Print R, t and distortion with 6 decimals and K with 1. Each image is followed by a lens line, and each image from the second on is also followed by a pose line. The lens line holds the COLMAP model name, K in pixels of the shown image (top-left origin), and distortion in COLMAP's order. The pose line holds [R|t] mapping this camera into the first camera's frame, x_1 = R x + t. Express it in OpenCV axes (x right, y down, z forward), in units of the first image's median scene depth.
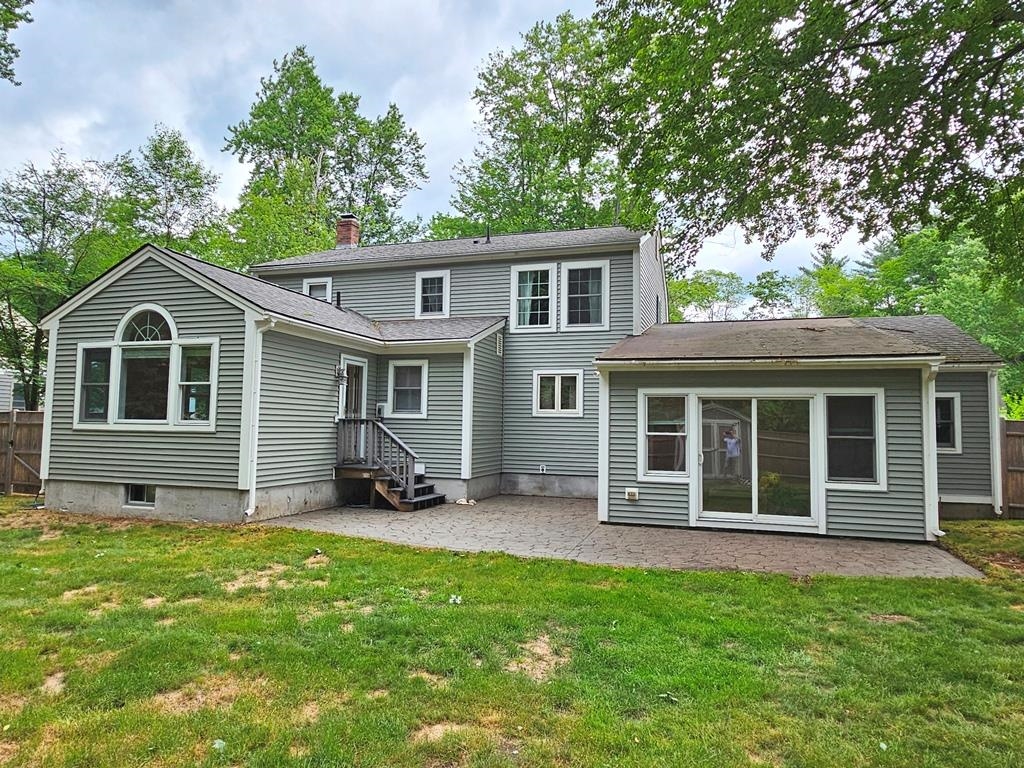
lens RADIAL K [[642.4, 0, 512.2], [0, 642.4, 384.4], [0, 0, 1]] dist [-0.002640, 0.013537]
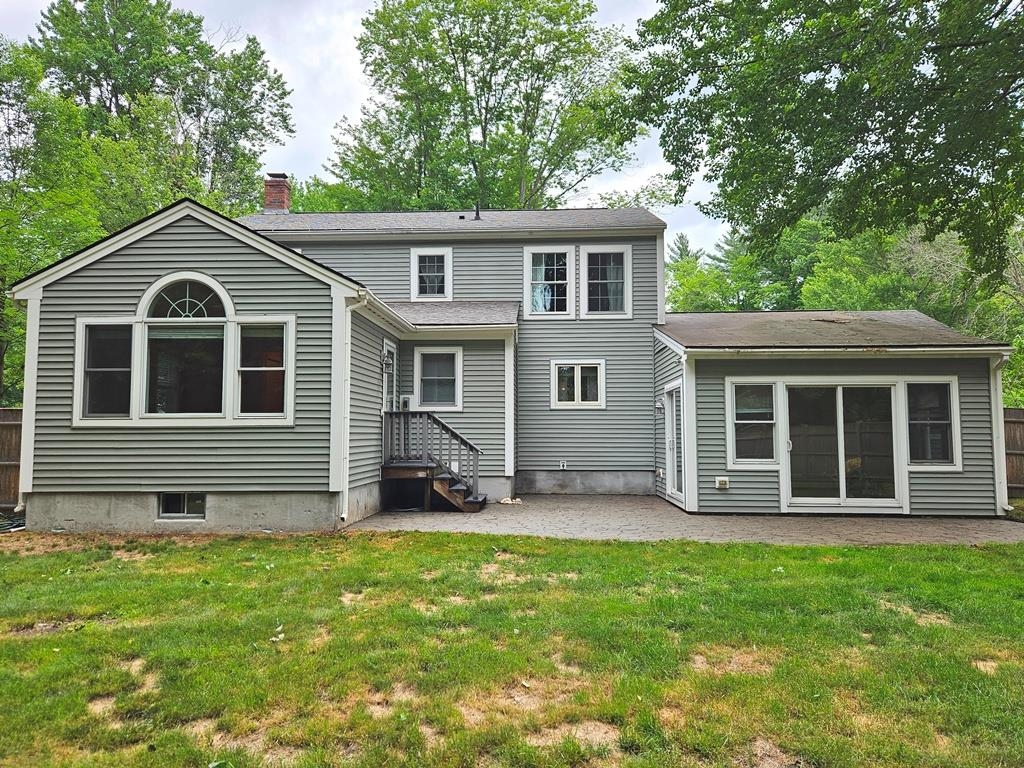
lens RADIAL K [[730.2, 0, 510.9], [0, 730.2, 383.2], [0, 0, 1]] dist [0.070813, -0.026369]
pose [[0.967337, 0.000467, 0.253494, -0.401982], [-0.000903, 0.999998, 0.001603, 0.014187], [-0.253493, -0.001779, 0.967336, -0.017814]]
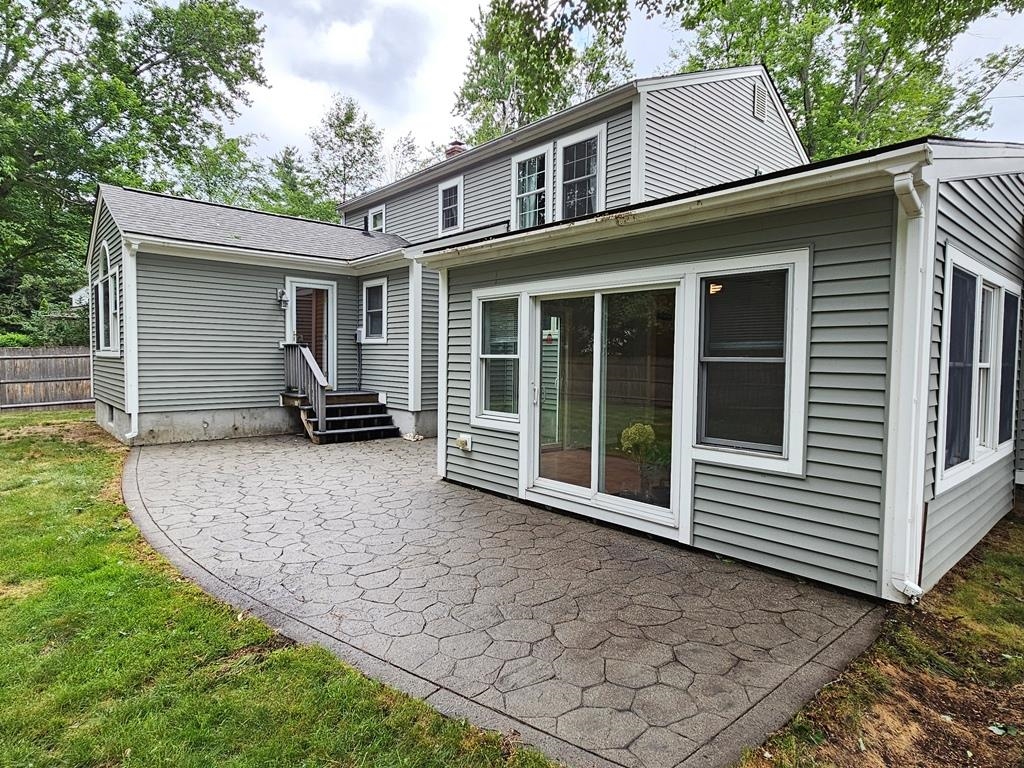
lens RADIAL K [[573.0, 0, 512.0], [0, 573.0, 379.9], [0, 0, 1]] dist [-0.005032, -0.000085]
pose [[0.866968, 0.013017, -0.498194, 0.519079], [0.038873, 0.994847, 0.093641, 0.044083], [0.496846, -0.100550, 0.861994, 0.472669]]
